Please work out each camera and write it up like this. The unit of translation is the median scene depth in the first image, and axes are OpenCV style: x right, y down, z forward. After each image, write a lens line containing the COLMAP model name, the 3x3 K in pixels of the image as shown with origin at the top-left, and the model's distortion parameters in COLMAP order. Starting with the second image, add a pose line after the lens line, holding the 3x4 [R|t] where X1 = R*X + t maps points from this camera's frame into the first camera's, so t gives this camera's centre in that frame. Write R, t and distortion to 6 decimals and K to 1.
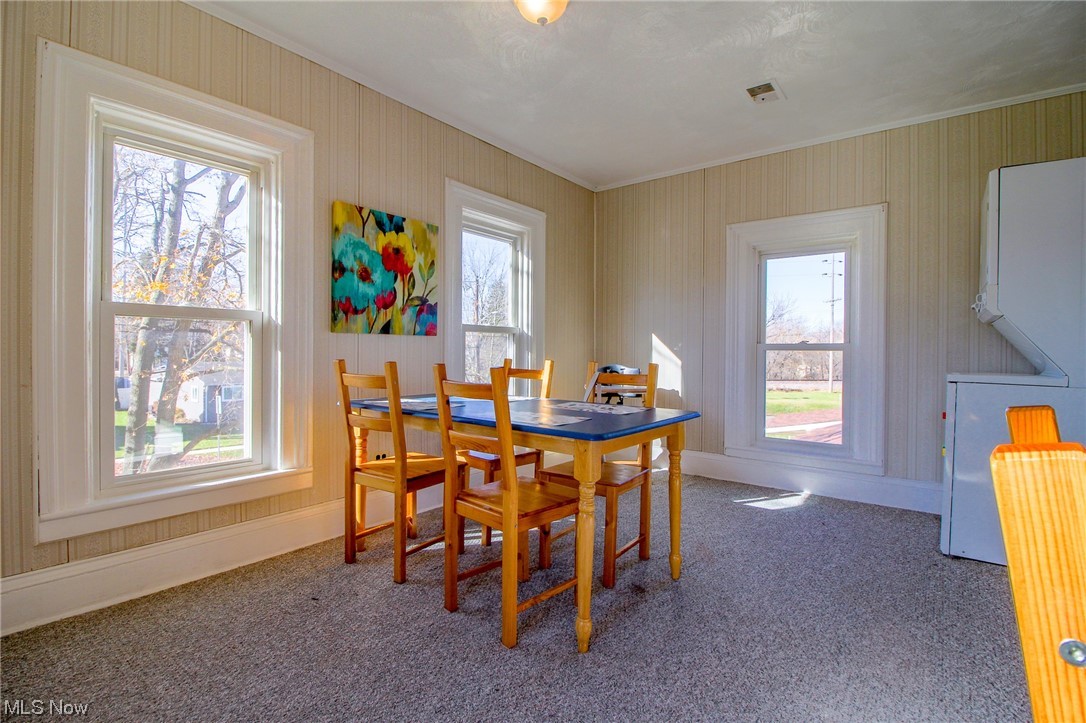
lens RADIAL K [[505.6, 0, 542.8], [0, 505.6, 354.0], [0, 0, 1]] dist [-0.014296, -0.000259]
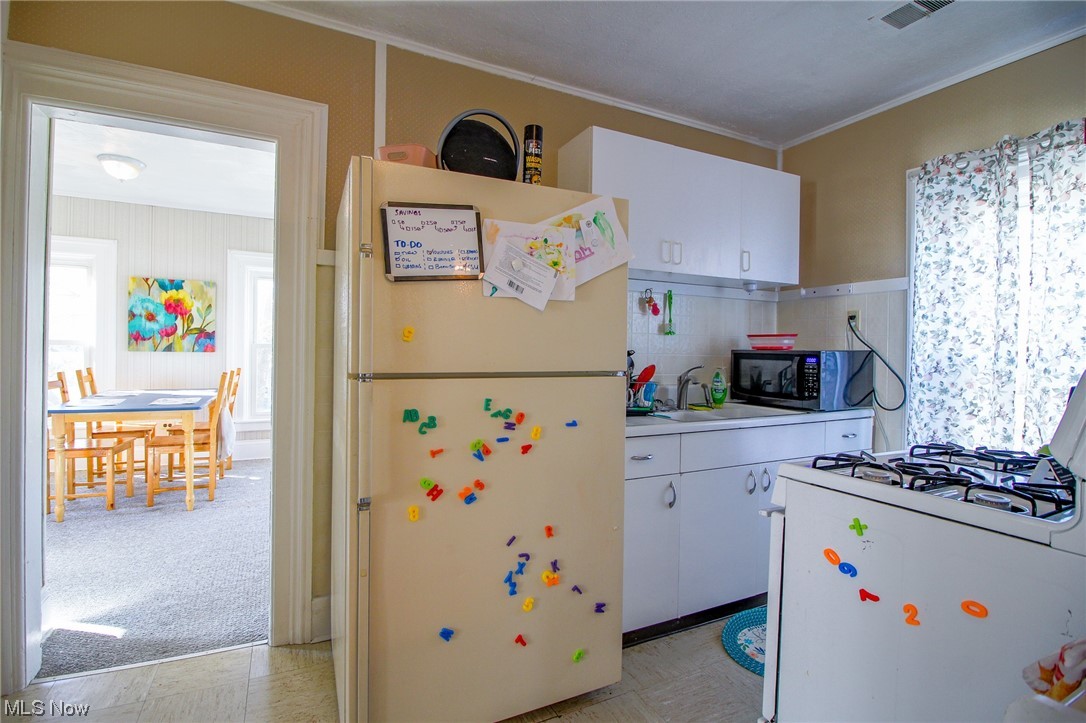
lens RADIAL K [[505.6, 0, 542.8], [0, 505.6, 354.0], [0, 0, 1]] dist [-0.014296, -0.000259]
pose [[0.899817, 0.011622, -0.436113, 1.519470], [-0.013102, 0.999914, -0.000386, -0.047102], [0.436071, 0.006061, 0.899892, 0.048601]]
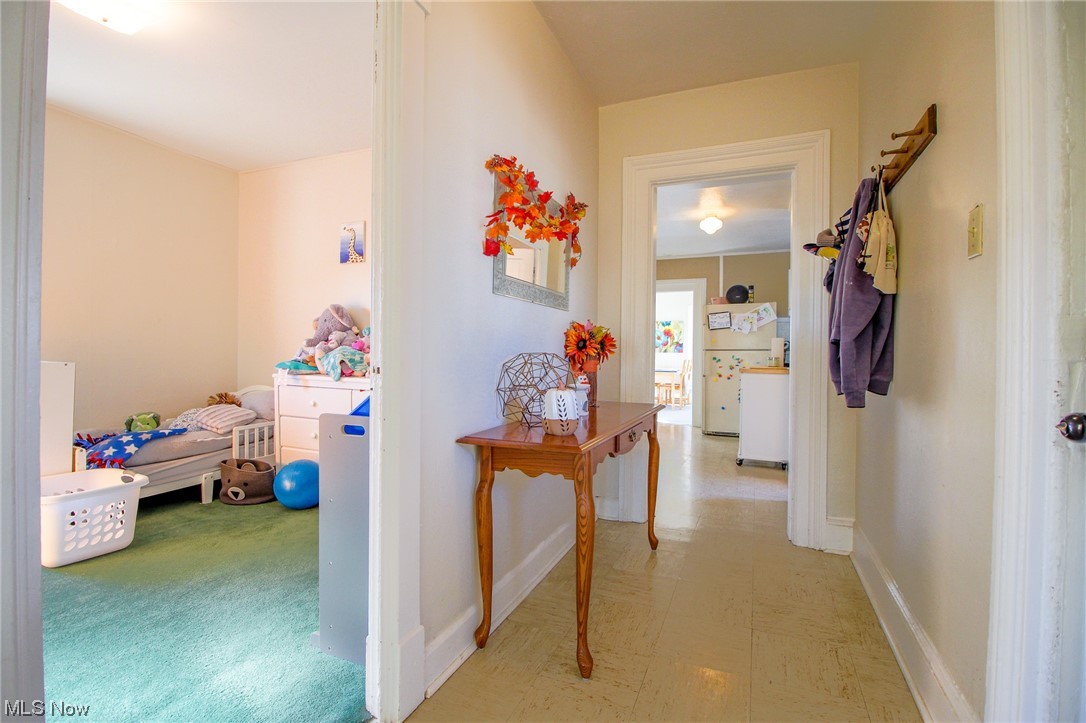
lens RADIAL K [[505.6, 0, 542.8], [0, 505.6, 354.0], [0, 0, 1]] dist [-0.014296, -0.000259]
pose [[0.254129, -0.007490, -0.967141, 3.166075], [-0.014899, 0.999821, -0.011658, 0.030254], [0.967055, 0.017373, 0.253972, -0.876881]]
